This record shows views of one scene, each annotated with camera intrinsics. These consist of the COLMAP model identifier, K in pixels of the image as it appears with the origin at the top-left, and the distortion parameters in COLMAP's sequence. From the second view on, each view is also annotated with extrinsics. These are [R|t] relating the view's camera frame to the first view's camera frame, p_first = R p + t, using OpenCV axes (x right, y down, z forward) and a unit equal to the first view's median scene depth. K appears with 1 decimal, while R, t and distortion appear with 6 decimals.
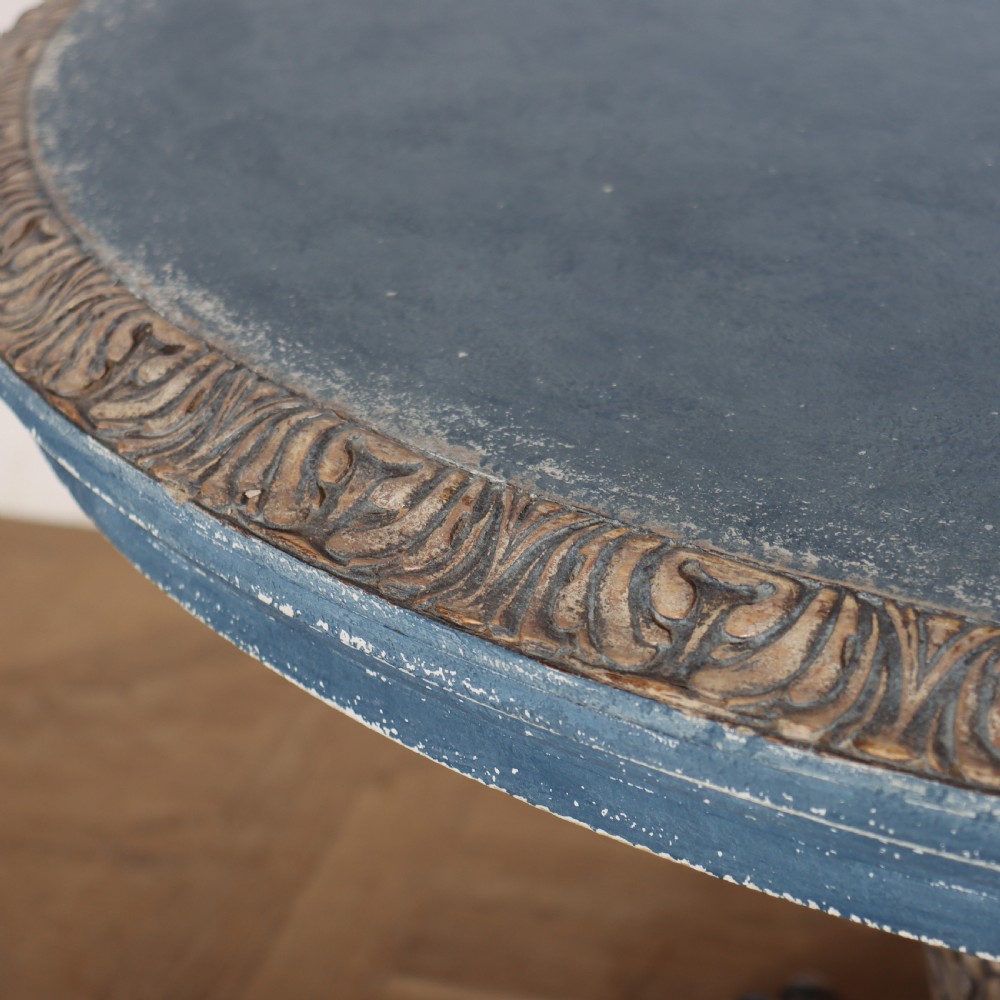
lens RADIAL K [[2407.0, 0, 449.1], [0, 2407.0, 446.6], [0, 0, 1]] dist [-0.042932, 0.000000]
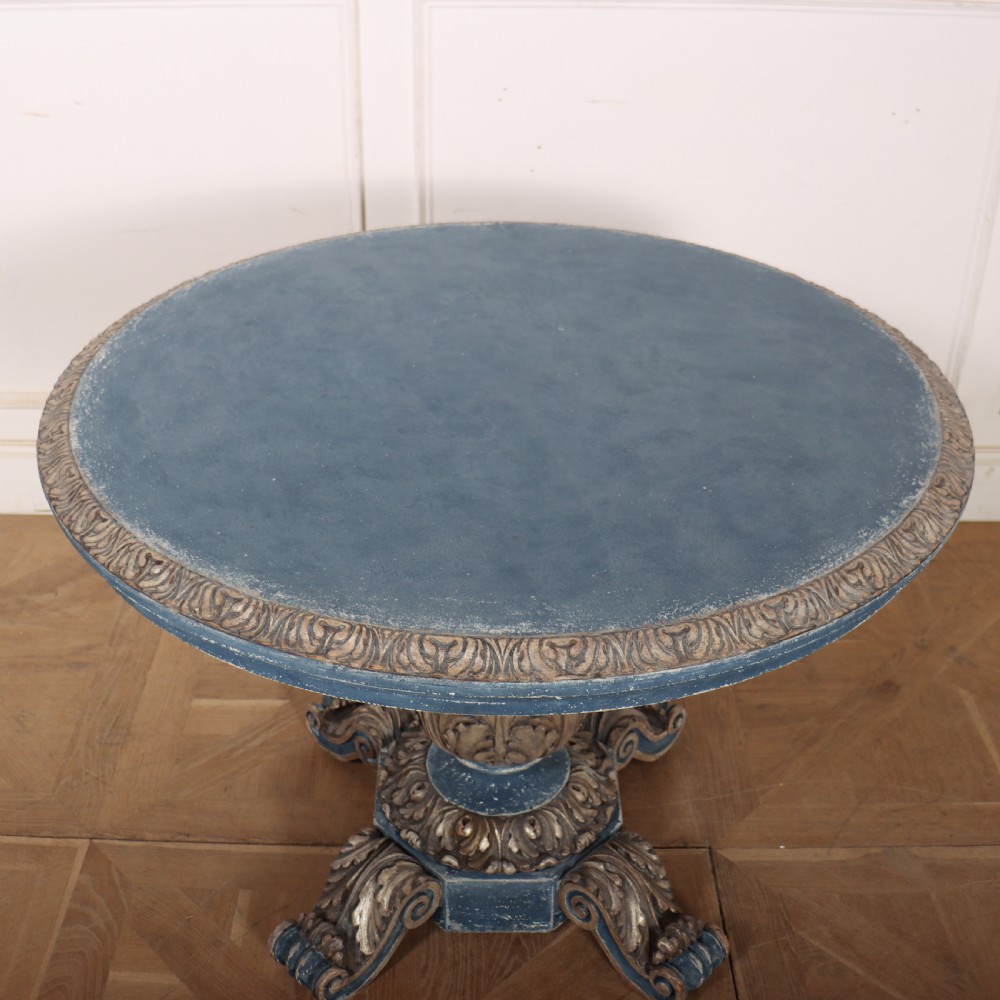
lens RADIAL K [[1206.6, 0, 473.5], [0, 1206.6, 458.8], [0, 0, 1]] dist [-0.124133, 0.000000]
pose [[0.956166, -0.126548, 0.264070, -0.137900], [0.102771, 0.989457, 0.102049, -0.364571], [-0.274200, -0.070437, 0.959090, -0.861882]]
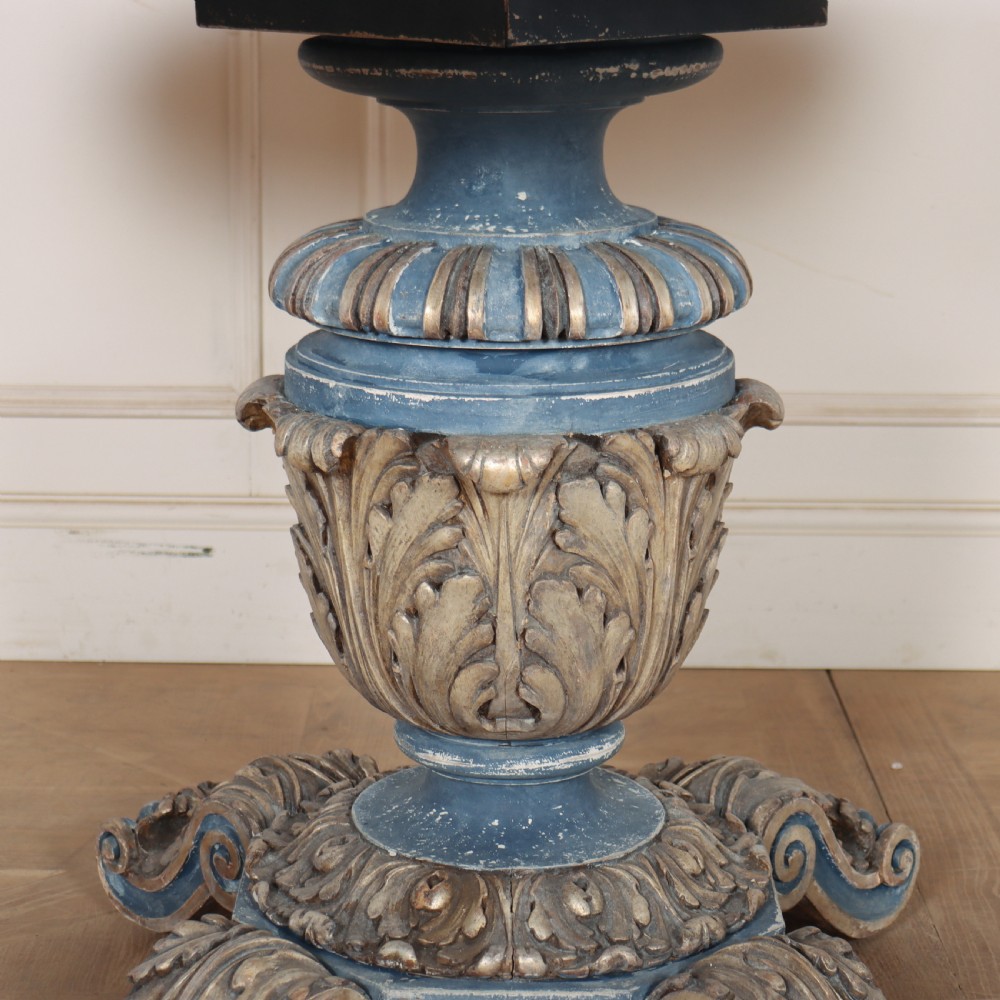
lens RADIAL K [[2407.0, 0, 468.9], [0, 2407.0, 498.4], [0, 0, 1]] dist [-0.042932, 0.000000]
pose [[0.959303, -0.043081, 0.279075, -0.183844], [0.098645, 0.977156, -0.188242, 0.918446], [-0.264590, 0.208110, 0.941638, -0.715260]]
